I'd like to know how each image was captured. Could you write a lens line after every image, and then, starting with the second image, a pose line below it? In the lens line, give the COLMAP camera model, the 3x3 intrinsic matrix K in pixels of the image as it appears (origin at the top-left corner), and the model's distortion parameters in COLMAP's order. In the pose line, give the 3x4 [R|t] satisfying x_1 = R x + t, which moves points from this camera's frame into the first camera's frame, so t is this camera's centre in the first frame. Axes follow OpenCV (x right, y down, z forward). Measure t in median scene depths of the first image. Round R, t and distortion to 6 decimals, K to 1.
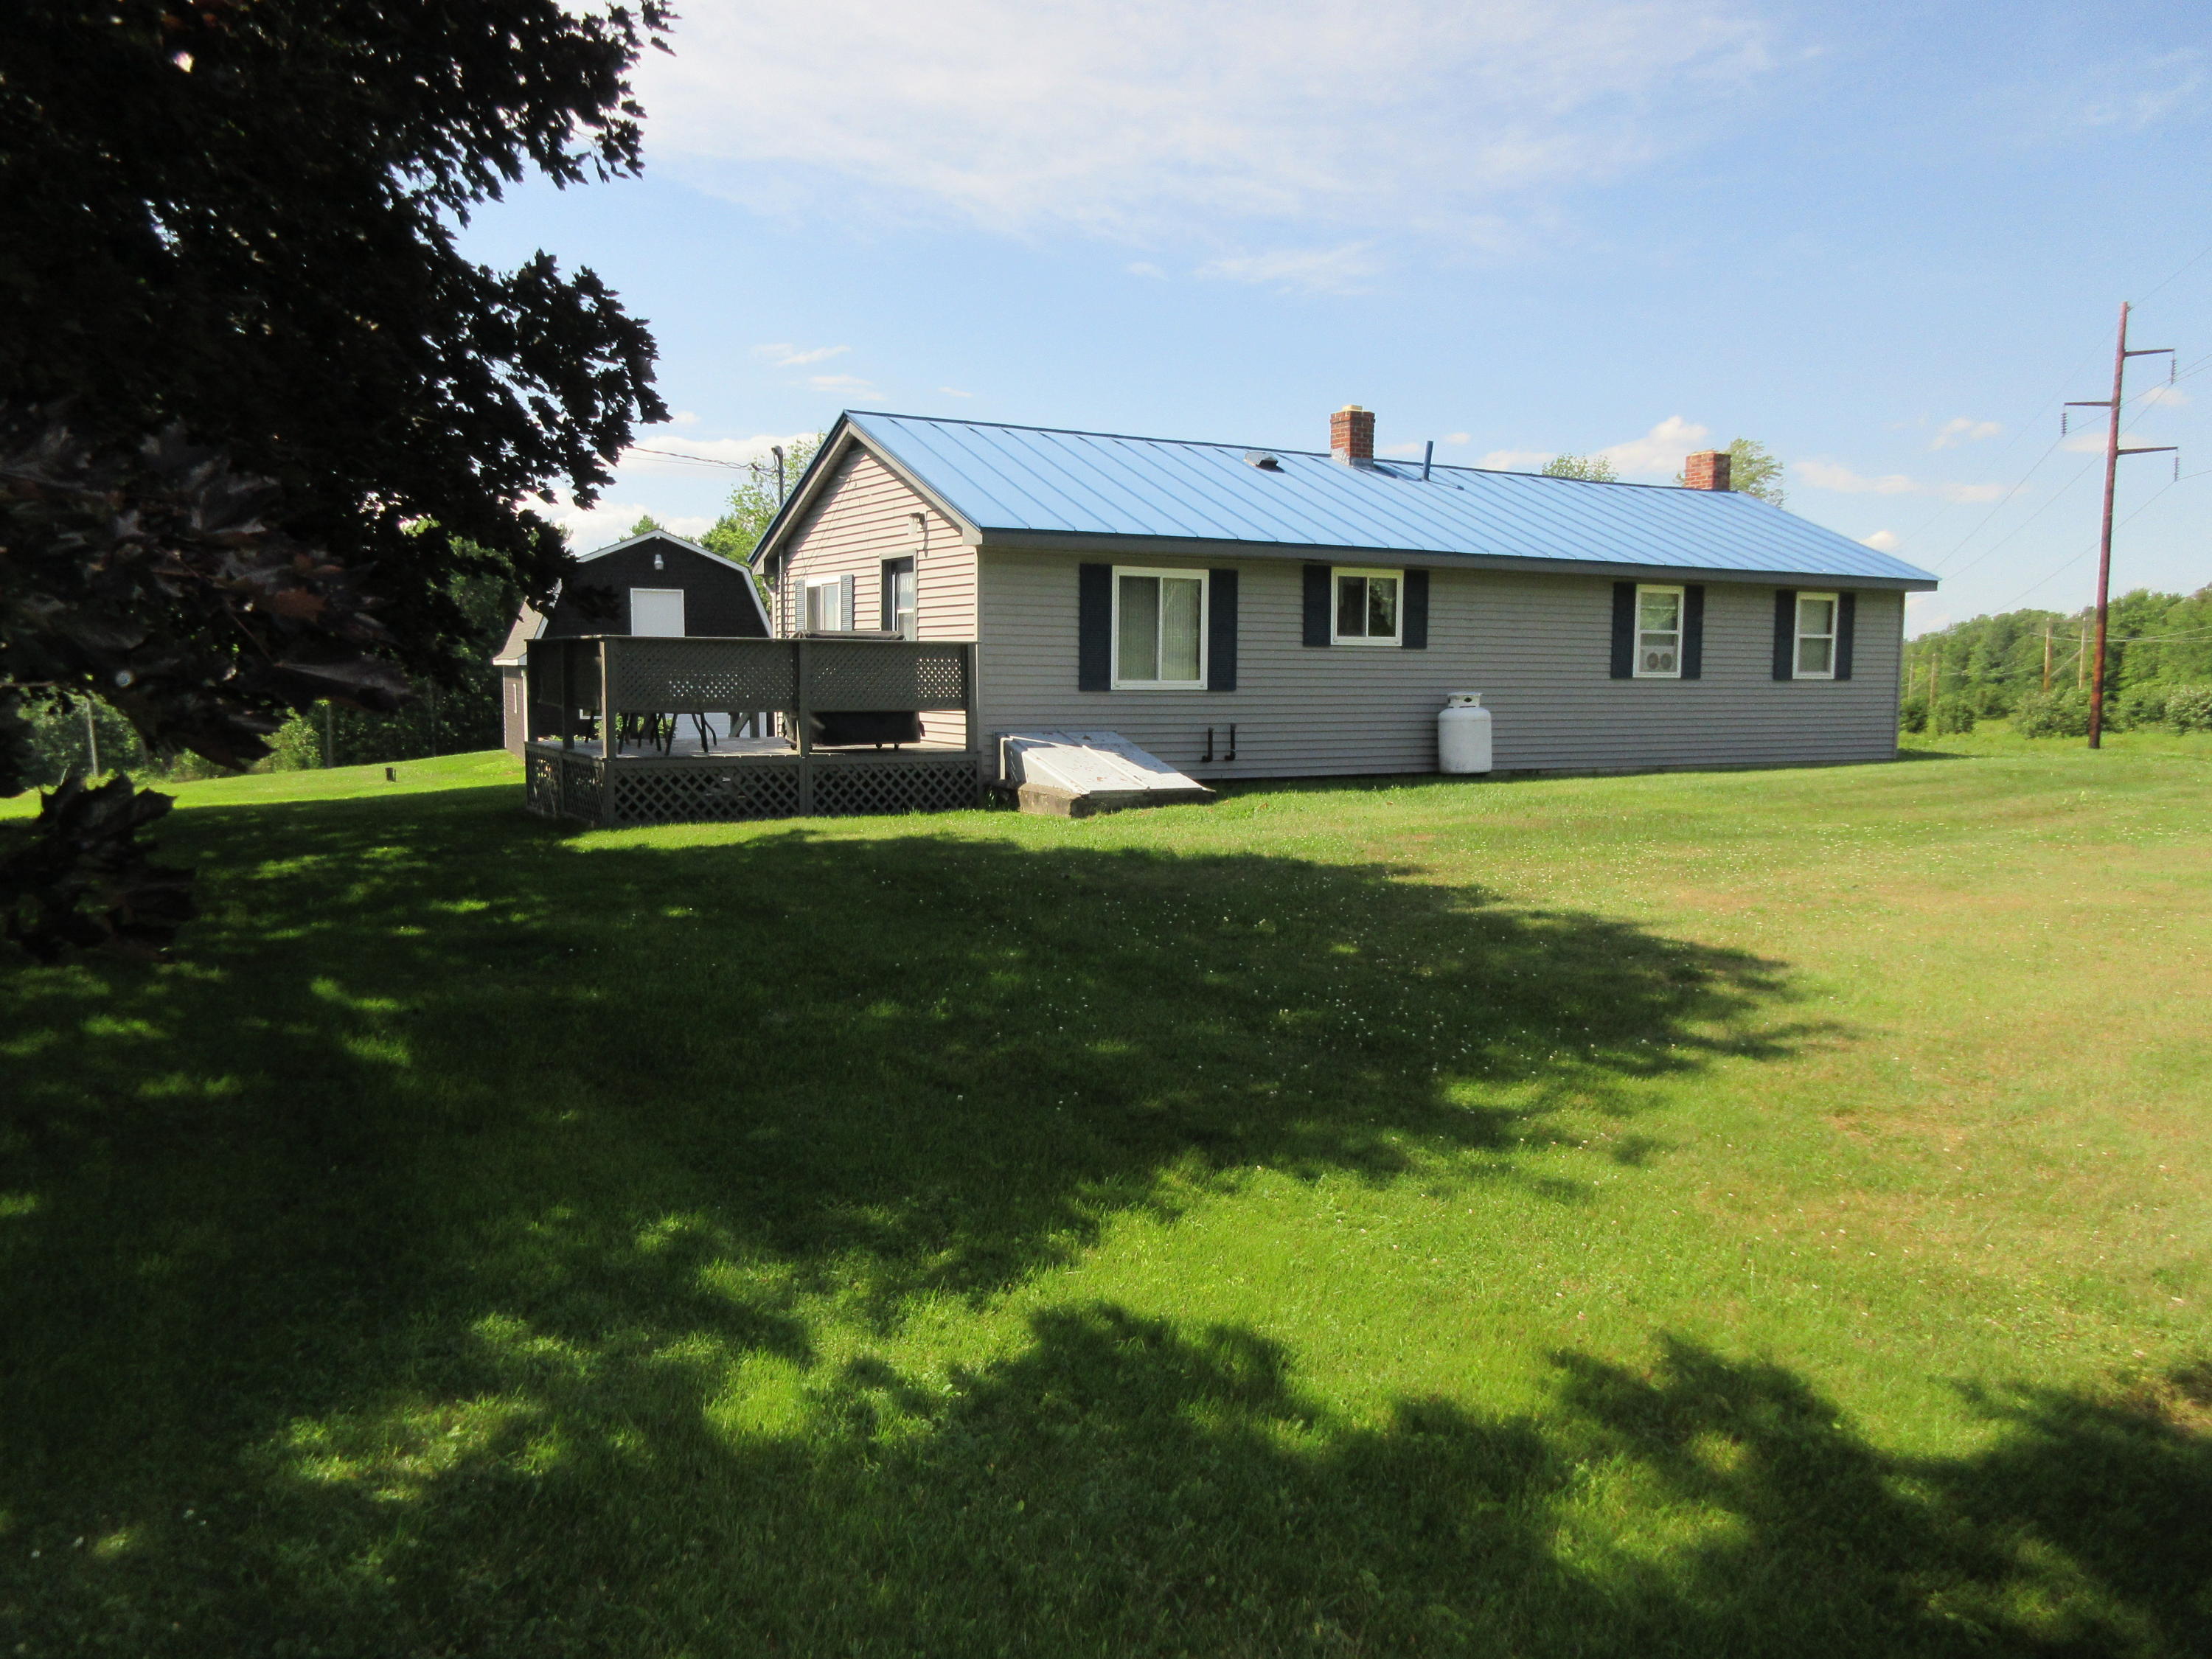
lens RADIAL K [[1695.6, 0, 1105.3], [0, 1695.6, 823.2], [0, 0, 1]] dist [0.006237, 0.008358]
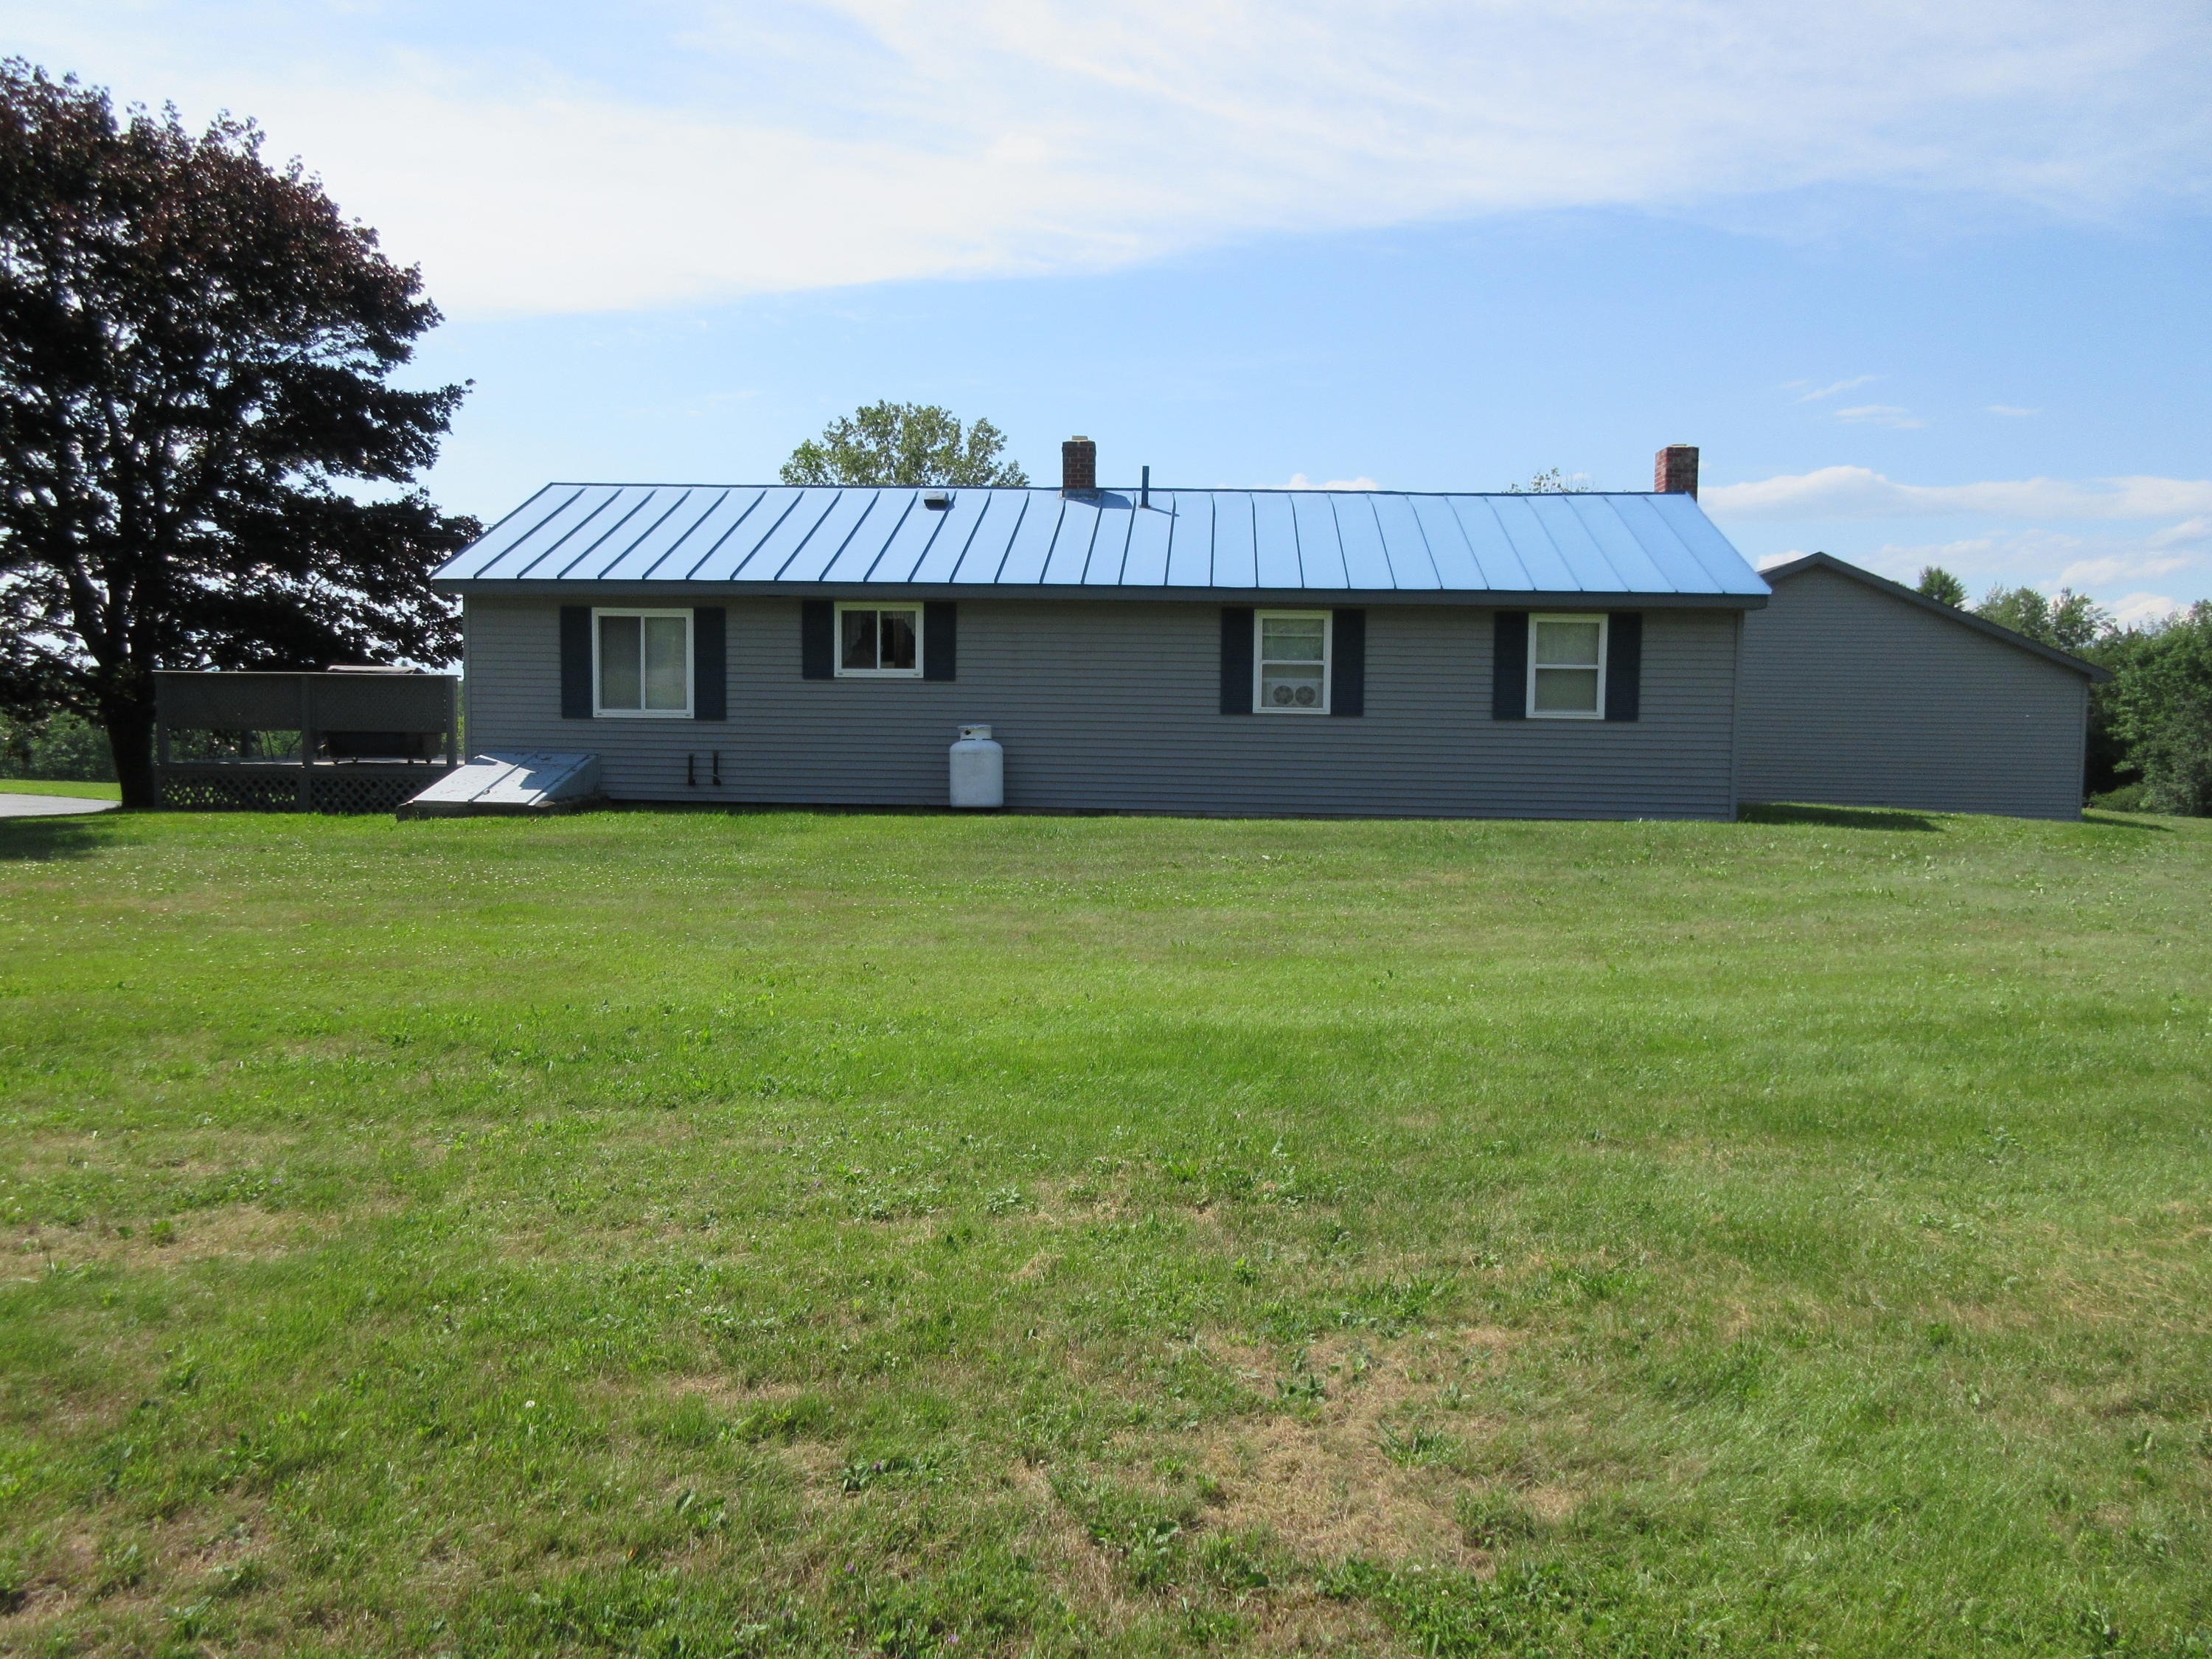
lens RADIAL K [[1695.6, 0, 1105.7], [0, 1695.6, 836.0], [0, 0, 1]] dist [0.006237, 0.008358]
pose [[0.817400, 0.045862, -0.574242, 0.845503], [-0.060023, 0.998181, -0.005719, -0.012244], [0.572935, 0.039142, 0.818666, 0.246419]]
